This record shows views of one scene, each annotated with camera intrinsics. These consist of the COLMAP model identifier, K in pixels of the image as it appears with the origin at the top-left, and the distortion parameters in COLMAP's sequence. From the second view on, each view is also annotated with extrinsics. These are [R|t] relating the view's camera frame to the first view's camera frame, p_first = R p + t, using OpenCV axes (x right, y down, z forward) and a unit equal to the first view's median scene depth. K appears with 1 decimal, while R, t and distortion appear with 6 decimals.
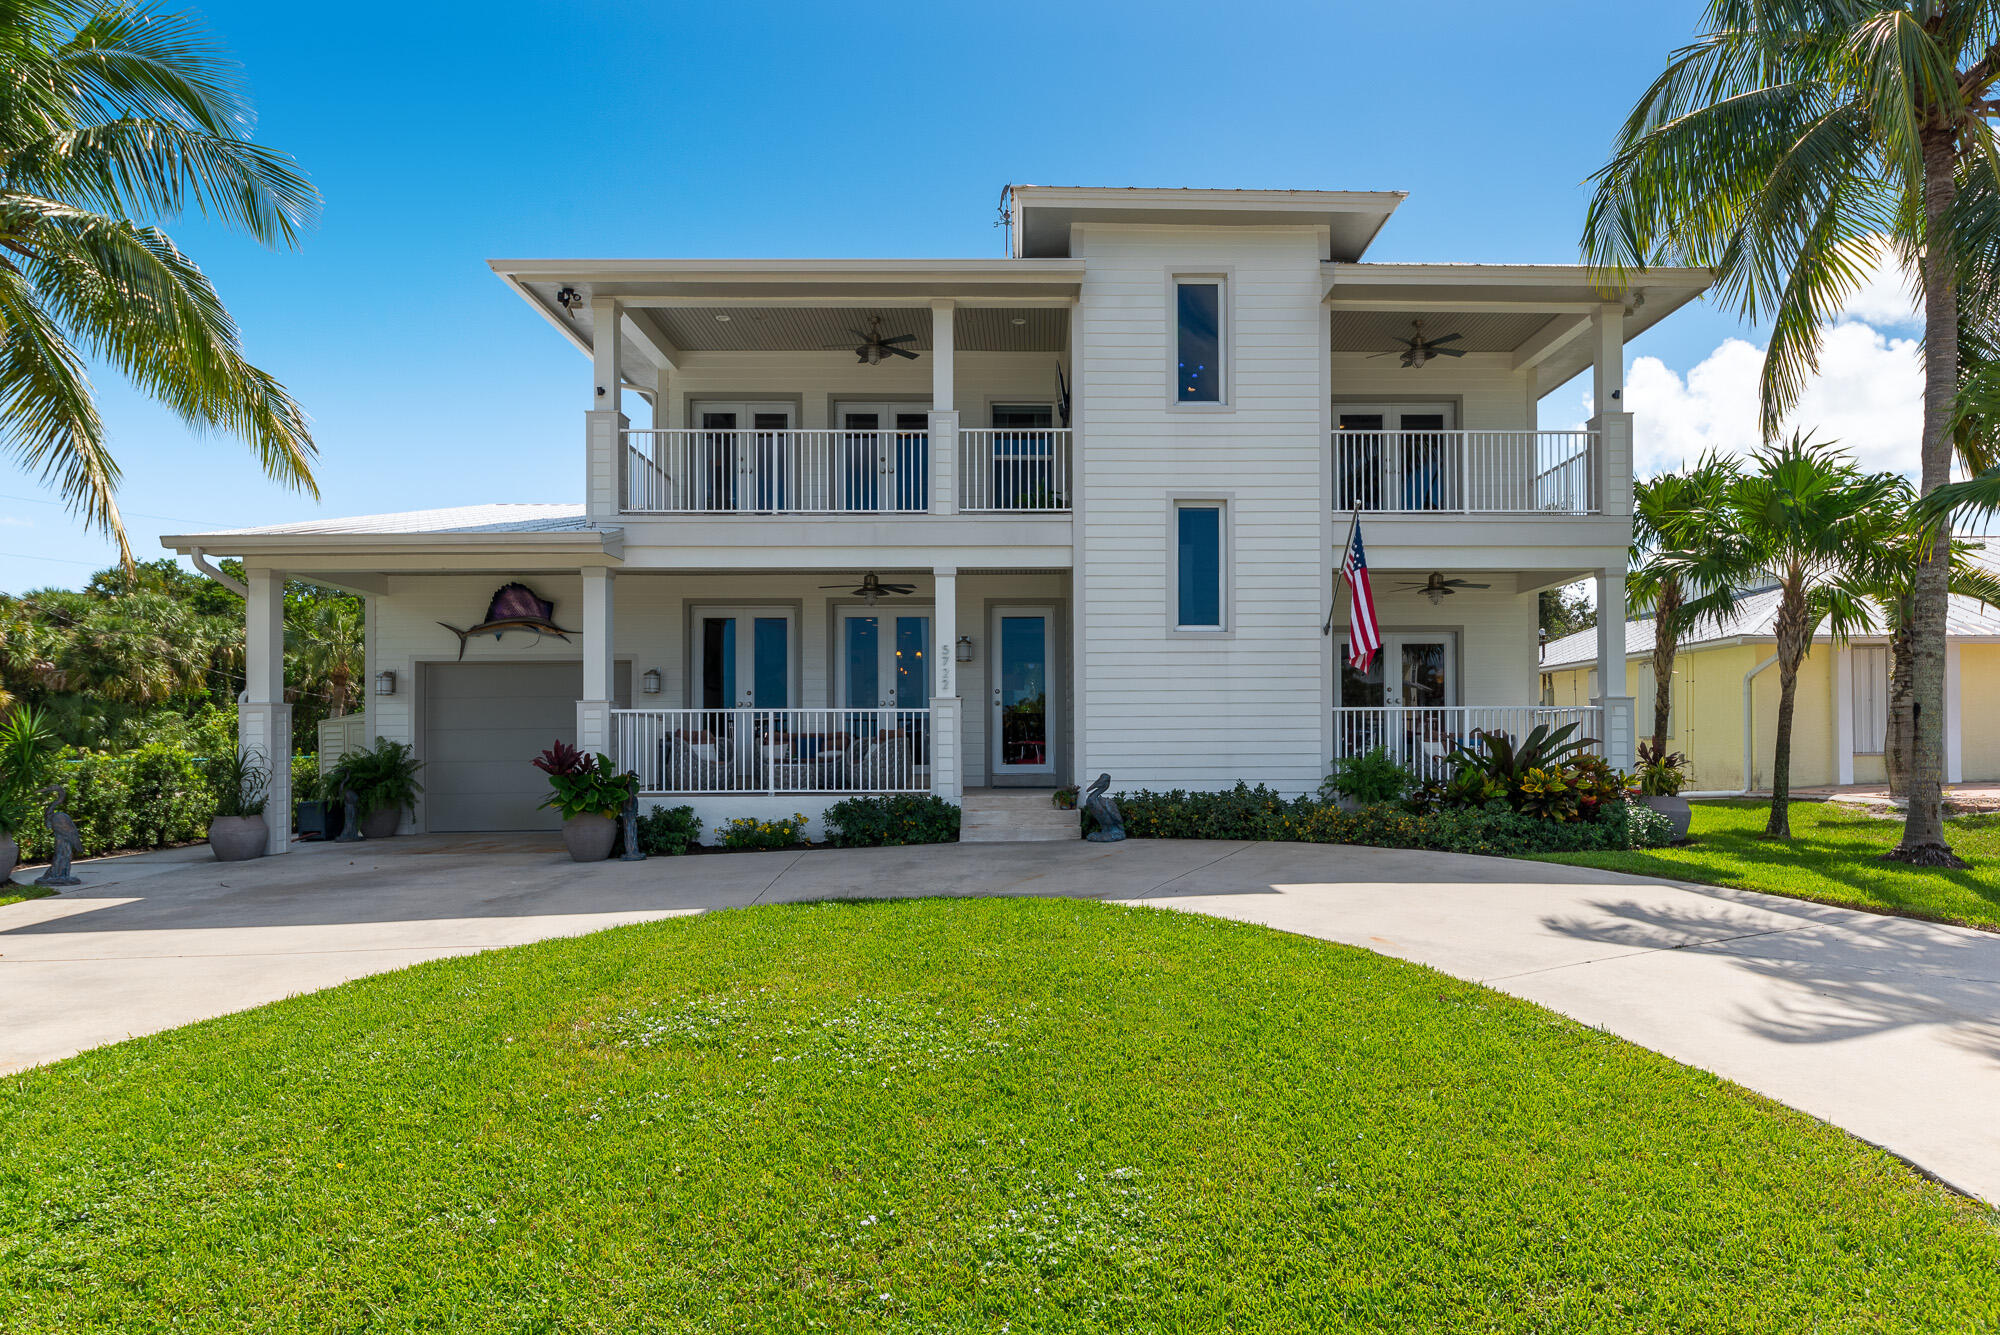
lens RADIAL K [[2543.9, 0, 1000.0], [0, 2543.9, 667.5], [0, 0, 1]] dist [0.008007, 0.004542]
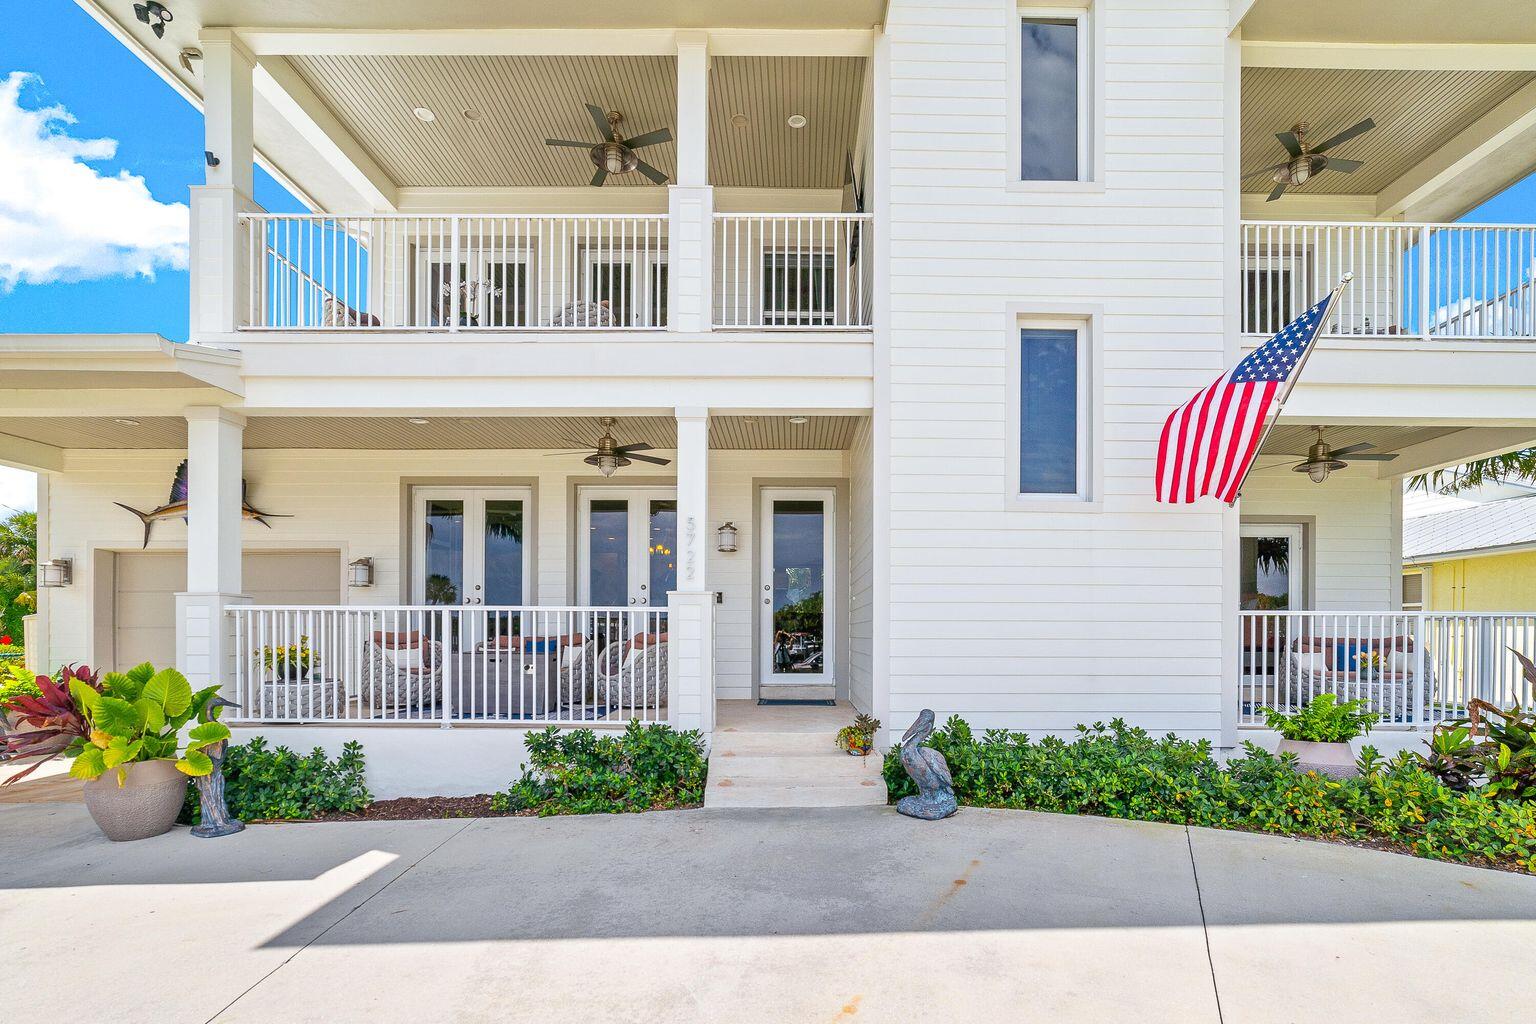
lens RADIAL K [[2627.2, 0, 768.0], [0, 2627.2, 512.0], [0, 0, 1]] dist [0.139555, -0.022663]
pose [[0.999962, 0.008534, -0.001882, 0.001211], [-0.008571, 0.999750, -0.020664, 0.004428], [0.001706, 0.020680, 0.999785, 0.258109]]
